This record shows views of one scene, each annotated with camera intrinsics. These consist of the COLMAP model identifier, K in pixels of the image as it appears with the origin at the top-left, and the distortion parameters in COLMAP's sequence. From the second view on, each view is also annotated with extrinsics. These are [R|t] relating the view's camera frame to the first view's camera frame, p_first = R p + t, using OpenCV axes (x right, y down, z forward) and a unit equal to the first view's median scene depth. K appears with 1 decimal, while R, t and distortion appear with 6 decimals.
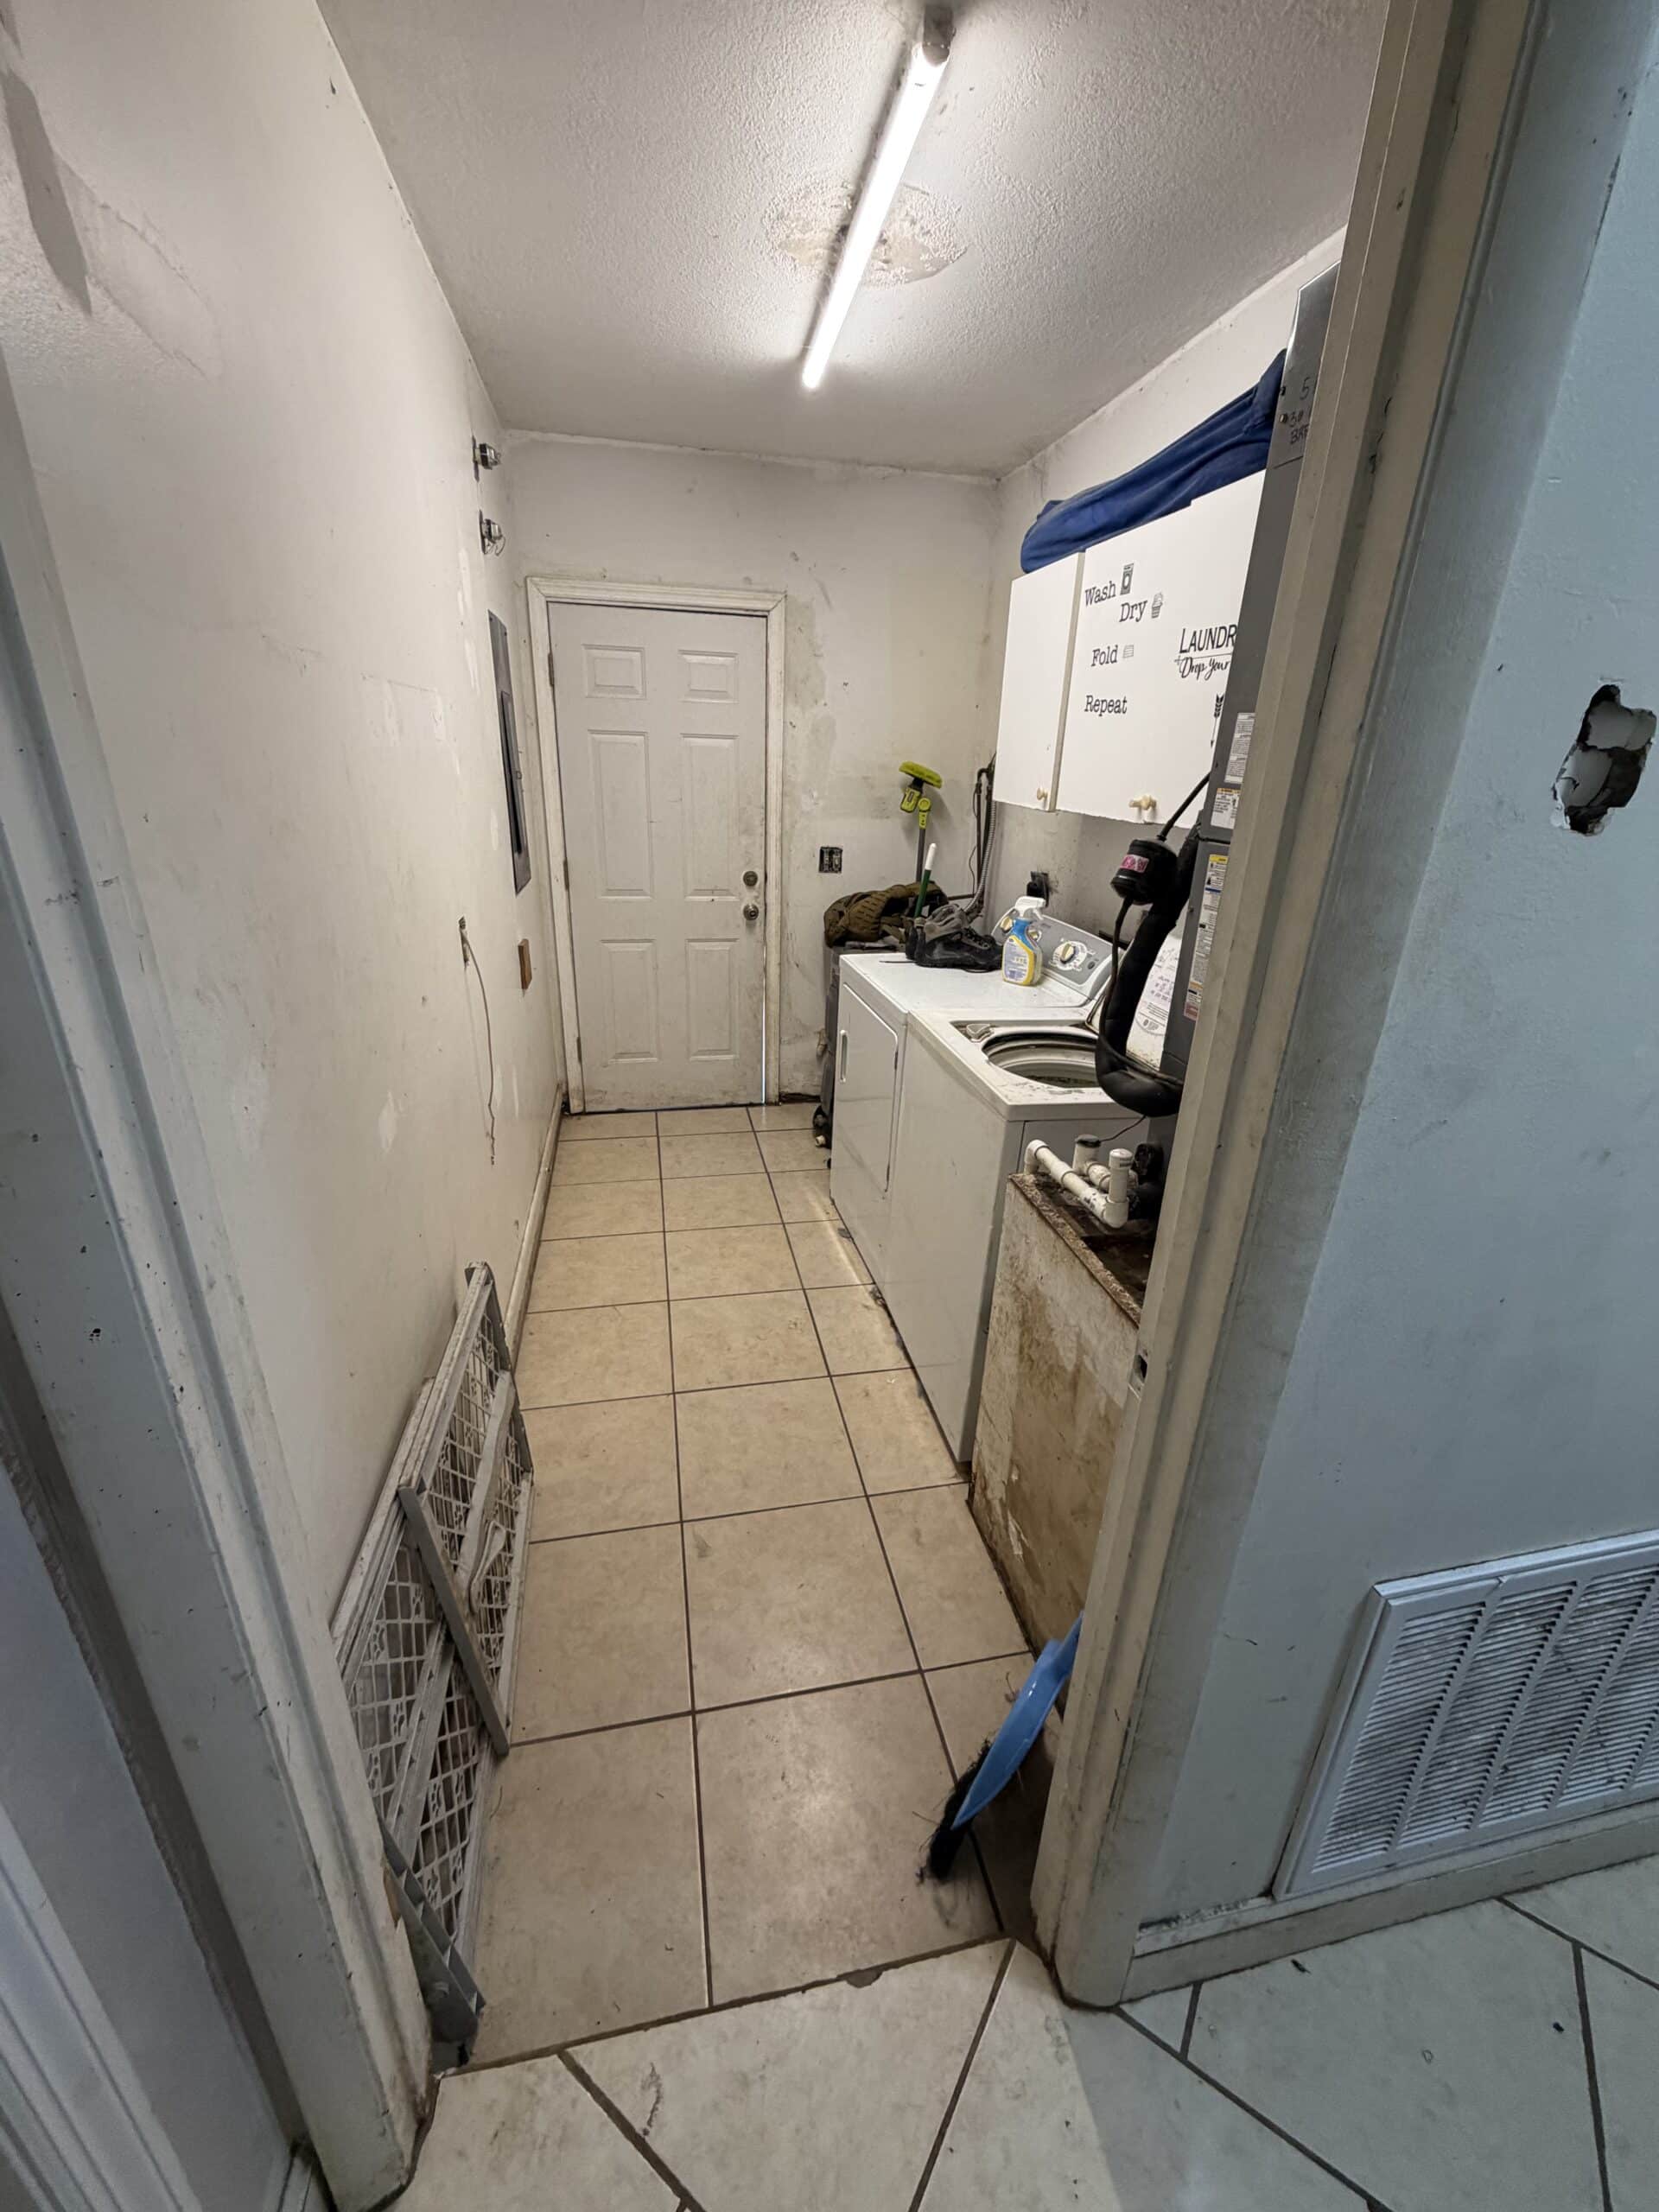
lens RADIAL K [[877.8, 0, 828.8], [0, 877.8, 1100.2], [0, 0, 1]] dist [-0.000483, -0.000207]
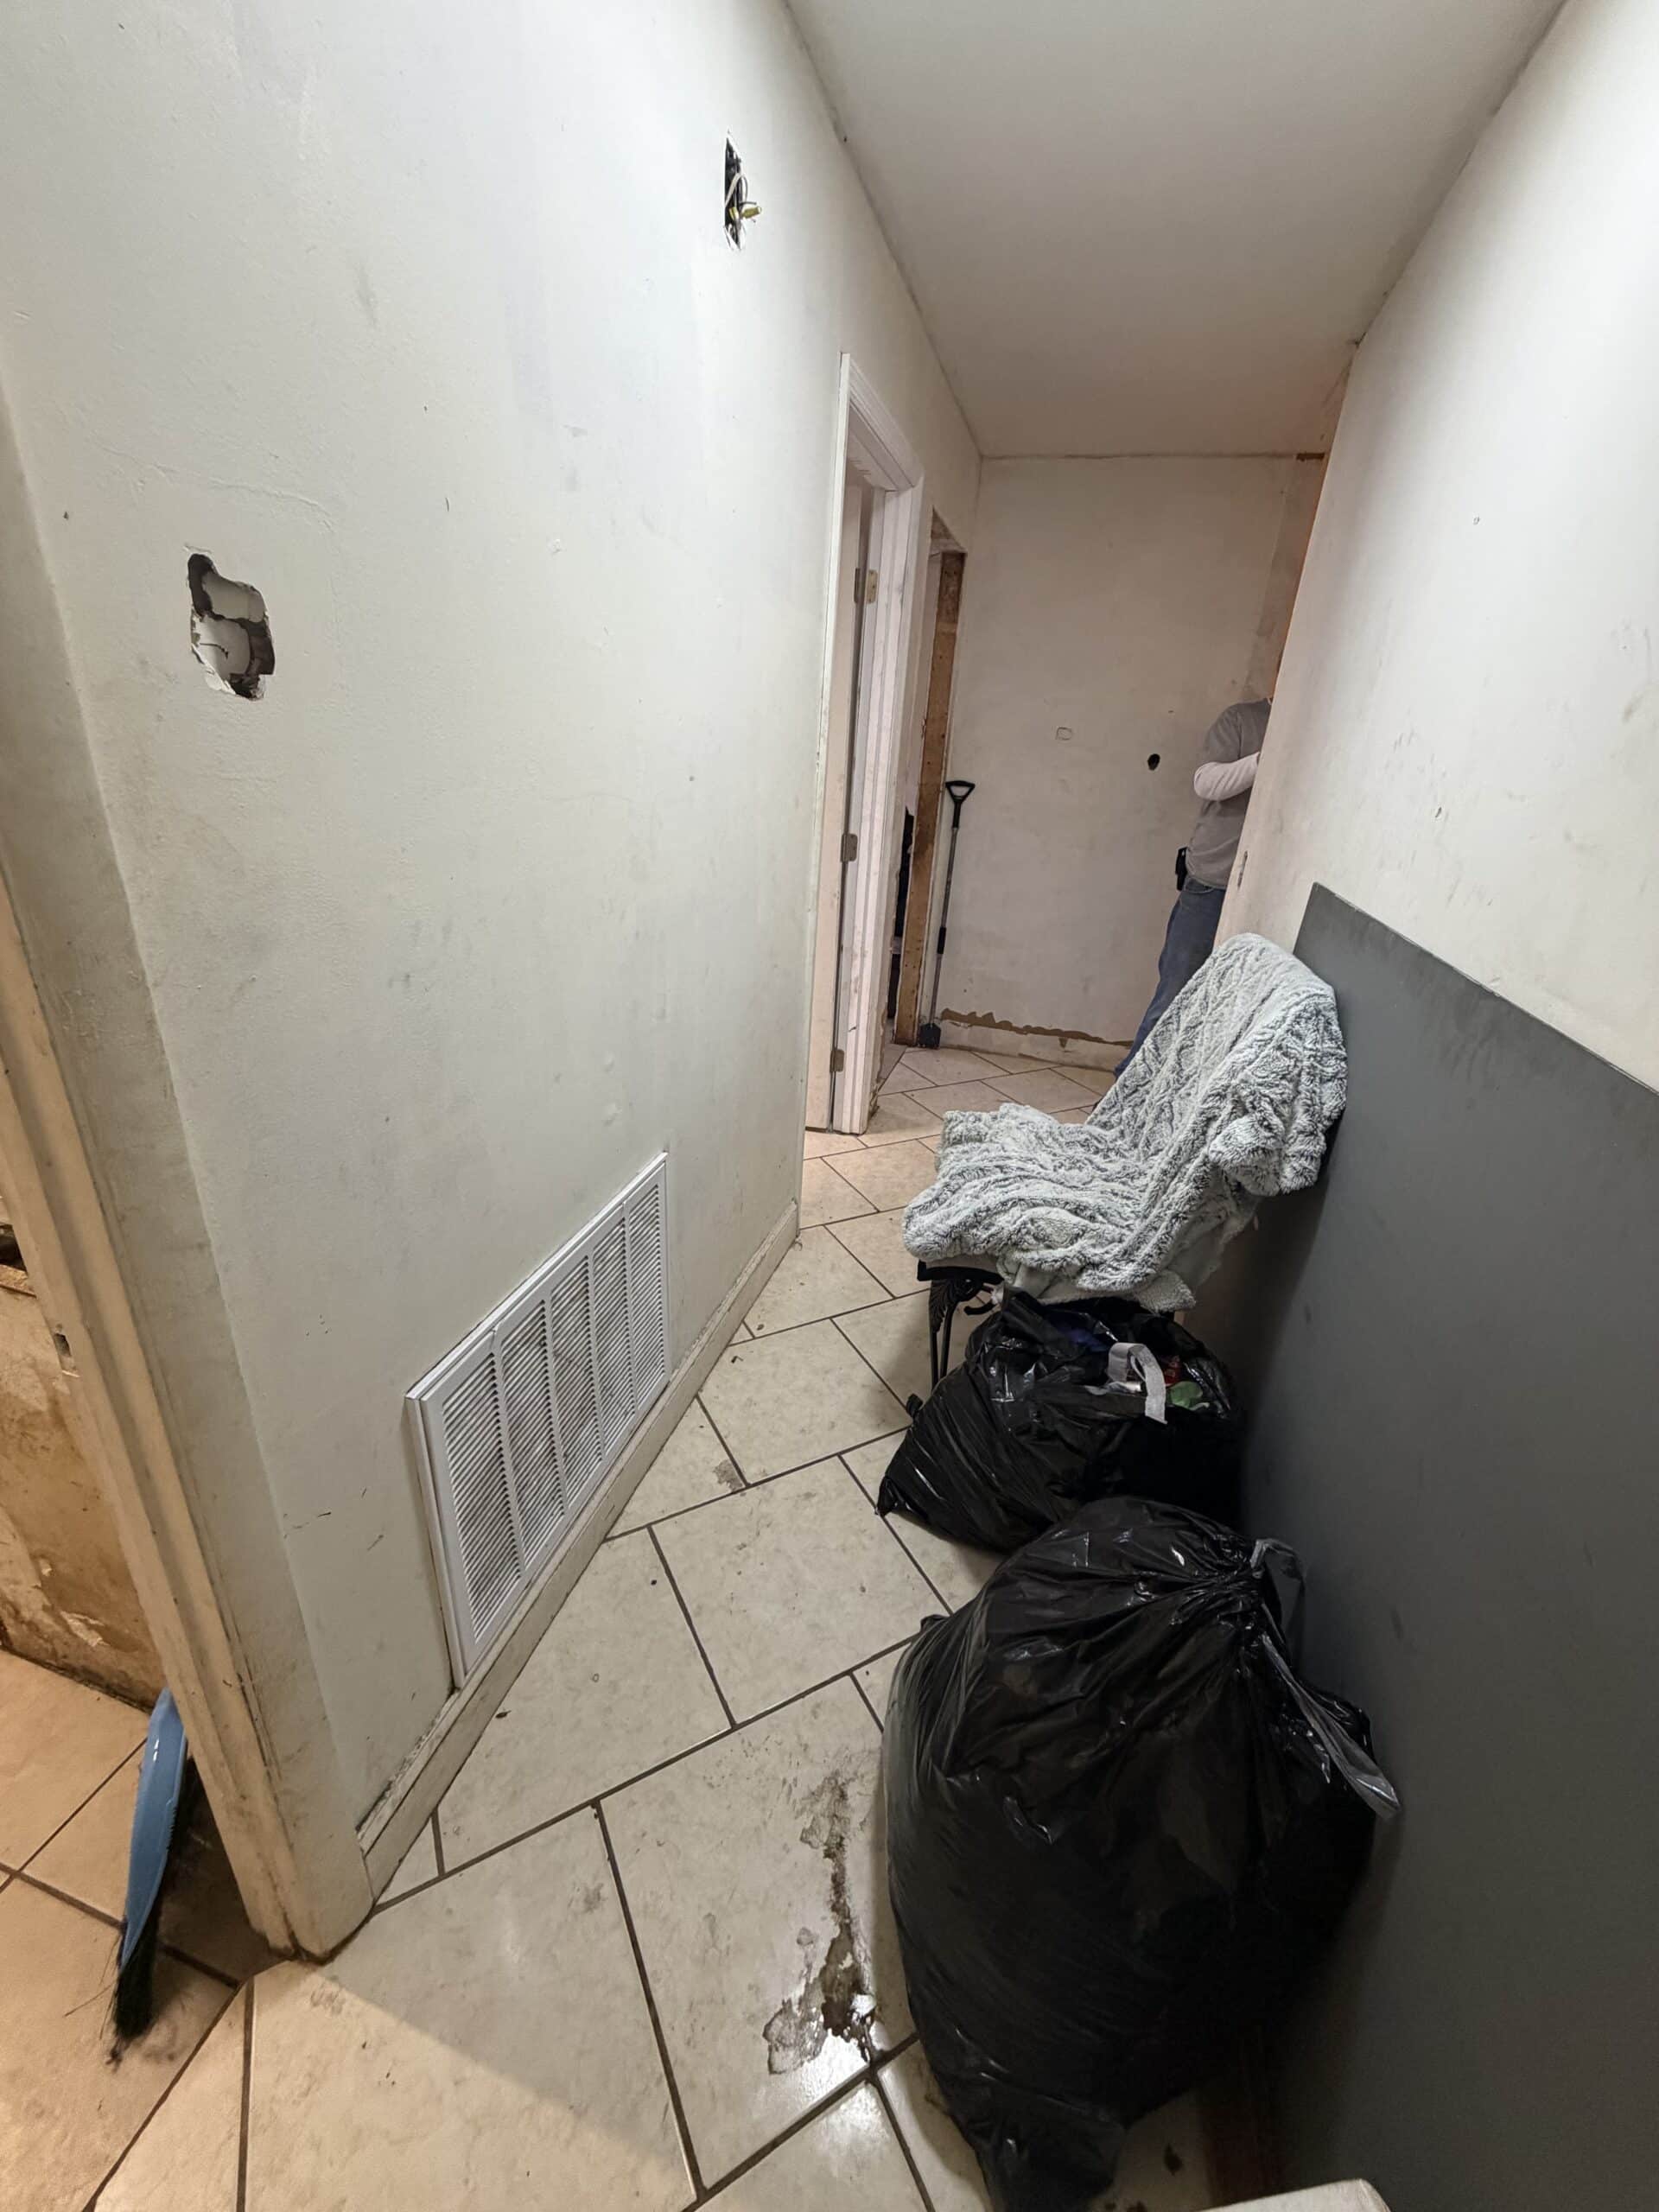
lens RADIAL K [[877.8, 0, 828.8], [0, 877.8, 1100.2], [0, 0, 1]] dist [-0.000483, -0.000207]
pose [[0.472015, -0.342390, 0.812386, 0.078132], [0.275327, 0.932660, 0.233110, 0.073286], [-0.837494, 0.113640, 0.534499, -0.099957]]
